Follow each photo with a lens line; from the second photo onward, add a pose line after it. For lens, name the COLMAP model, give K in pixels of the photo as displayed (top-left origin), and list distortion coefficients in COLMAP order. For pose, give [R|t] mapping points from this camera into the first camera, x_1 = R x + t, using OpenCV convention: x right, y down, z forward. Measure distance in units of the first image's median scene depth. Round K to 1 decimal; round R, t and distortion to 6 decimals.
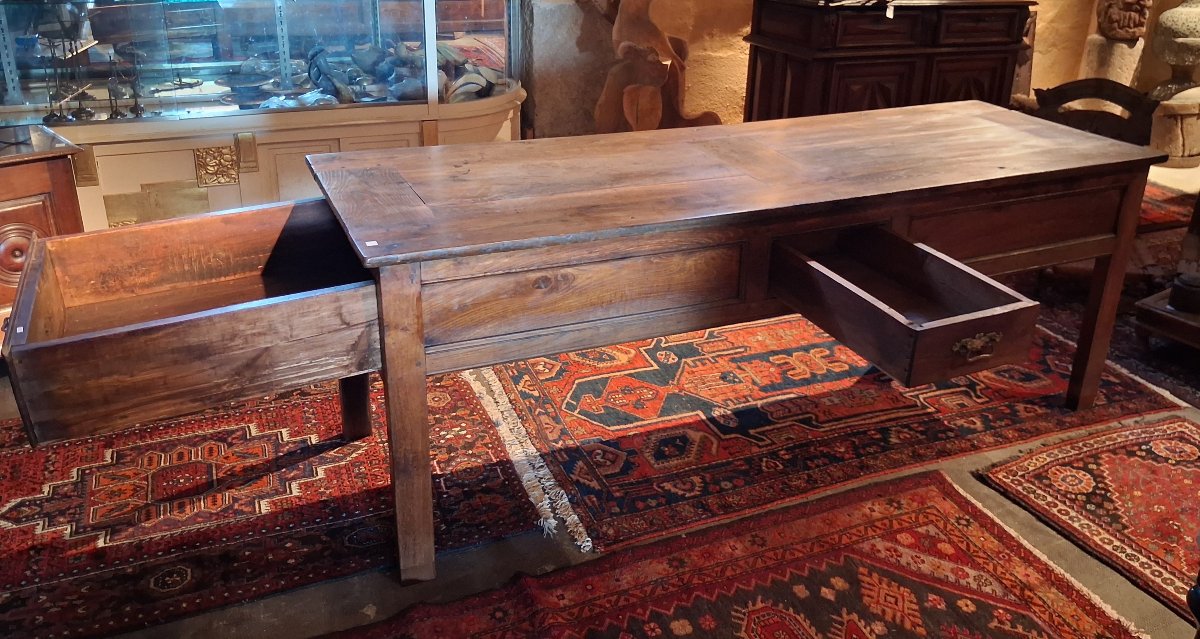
lens RADIAL K [[959.5, 0, 615.6], [0, 959.5, 258.4], [0, 0, 1]] dist [0.023605, -0.054362]
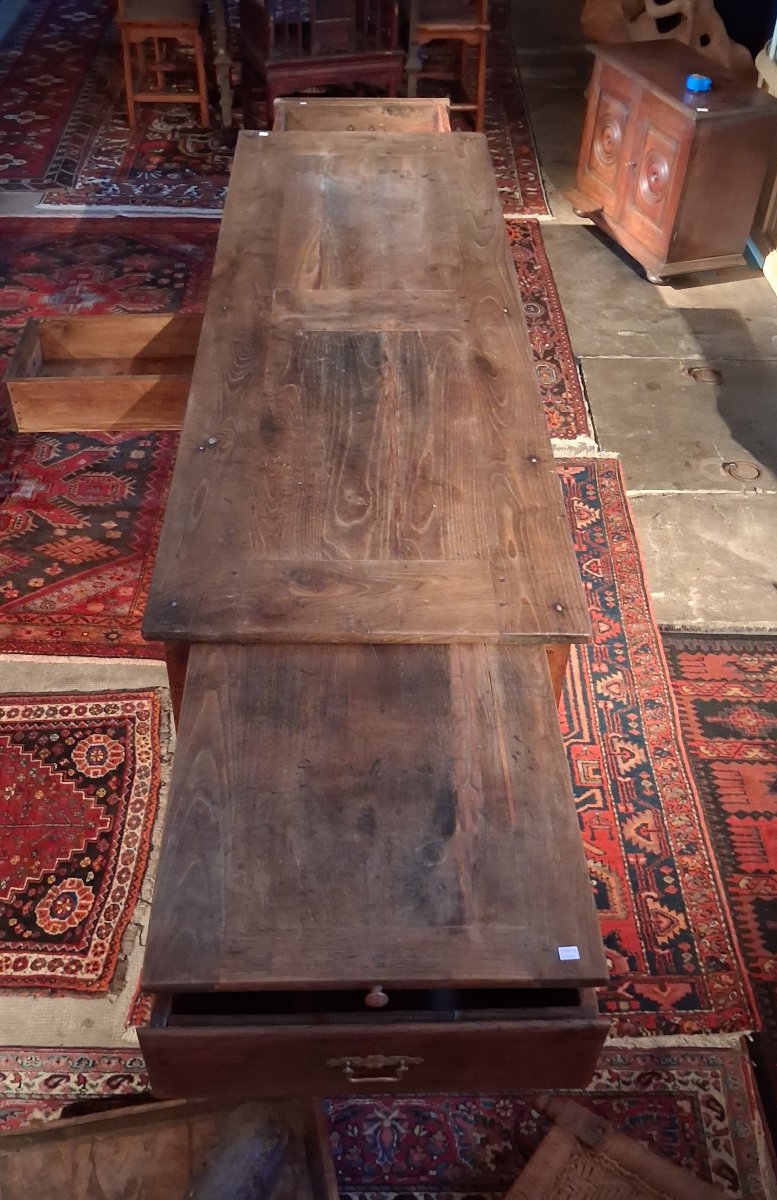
lens RADIAL K [[1158.9, 0, 379.1], [0, 1158.9, 621.0], [0, 0, 1]] dist [0.115209, 0.000000]
pose [[-0.398946, 0.596132, -0.696756, 1.048900], [-0.365374, 0.593575, 0.717057, -0.702583], [0.841037, 0.540644, -0.018993, 1.180619]]
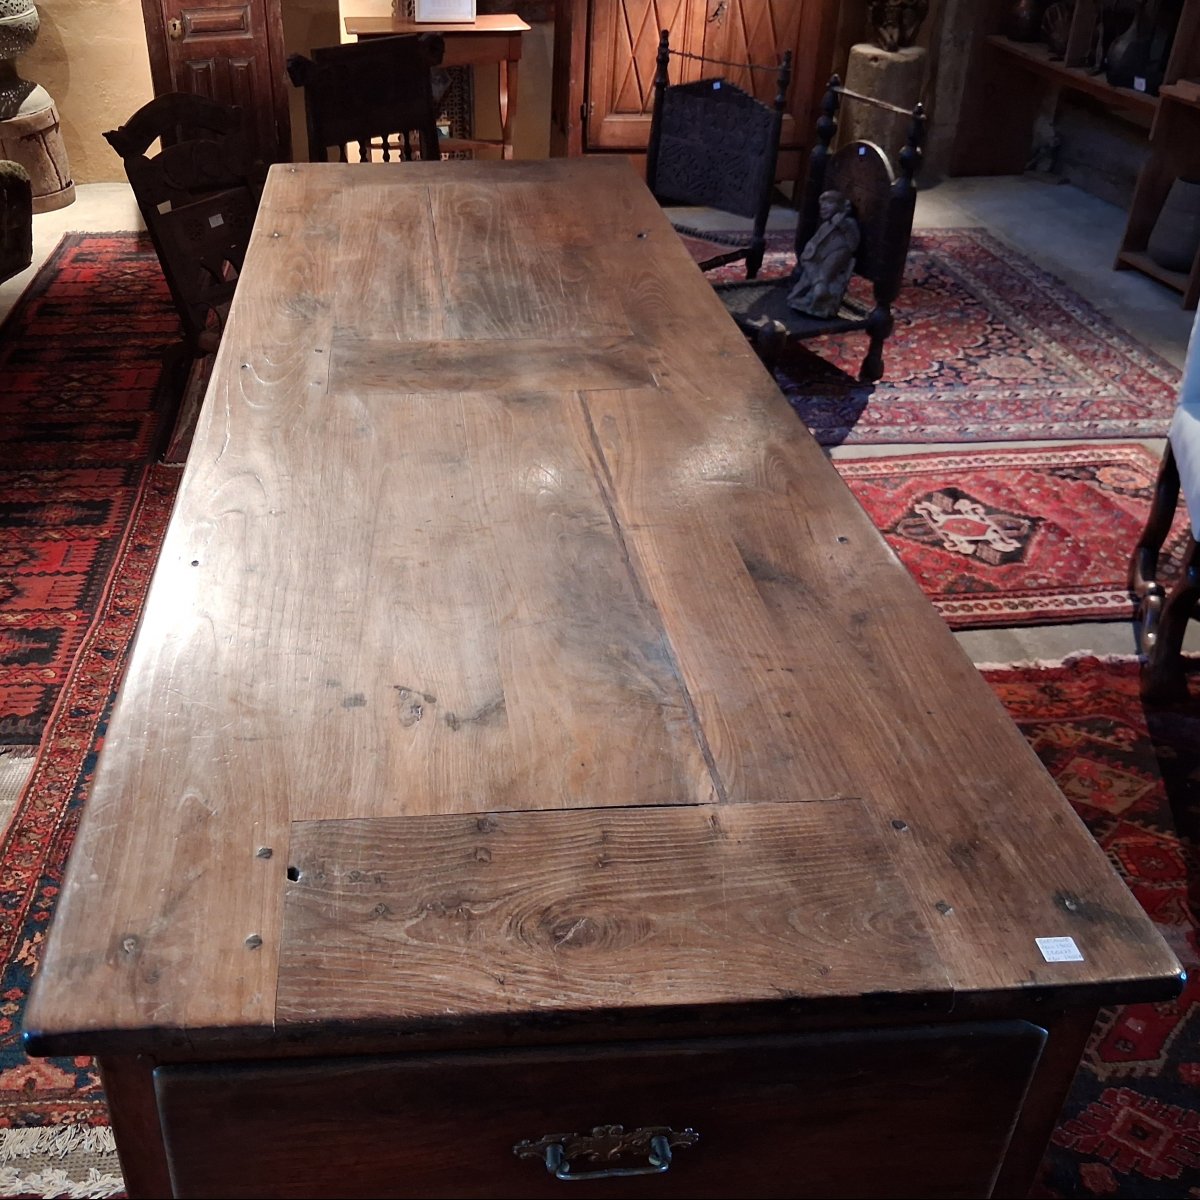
lens RADIAL K [[1280.4, 0, 474.1], [0, 1280.4, 602.2], [0, 0, 1]] dist [0.004757, 0.000000]
pose [[0.355637, -0.520633, 0.776185, -0.448520], [0.353753, 0.843676, 0.403819, -0.272680], [-0.865091, 0.130965, 0.484218, 0.692381]]
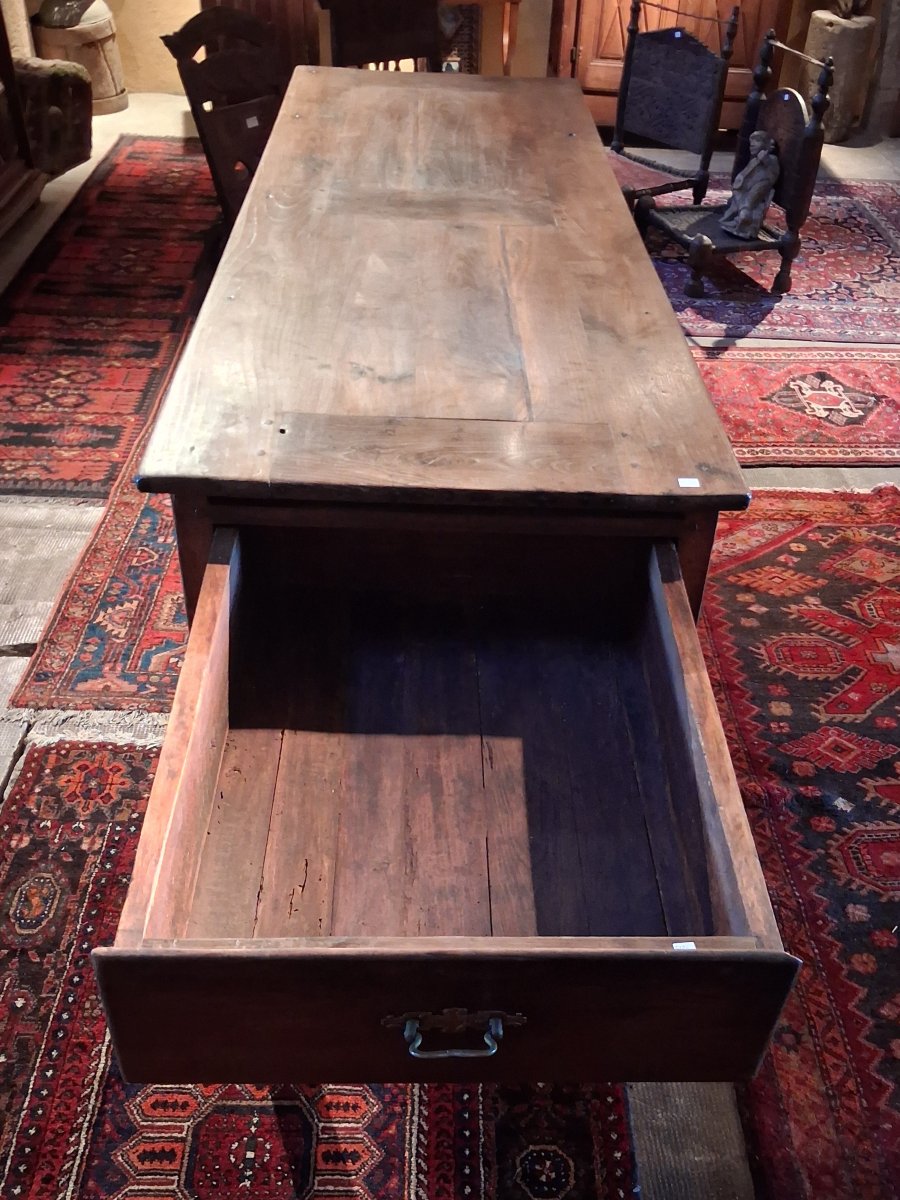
lens RADIAL K [[1176.3, 0, 507.9], [0, 1176.3, 670.6], [0, 0, 1]] dist [0.019548, 0.000000]
pose [[0.366481, -0.579547, 0.727885, -0.682378], [0.297214, 0.814246, 0.498665, -0.245968], [-0.881678, 0.033586, 0.470655, 0.548128]]
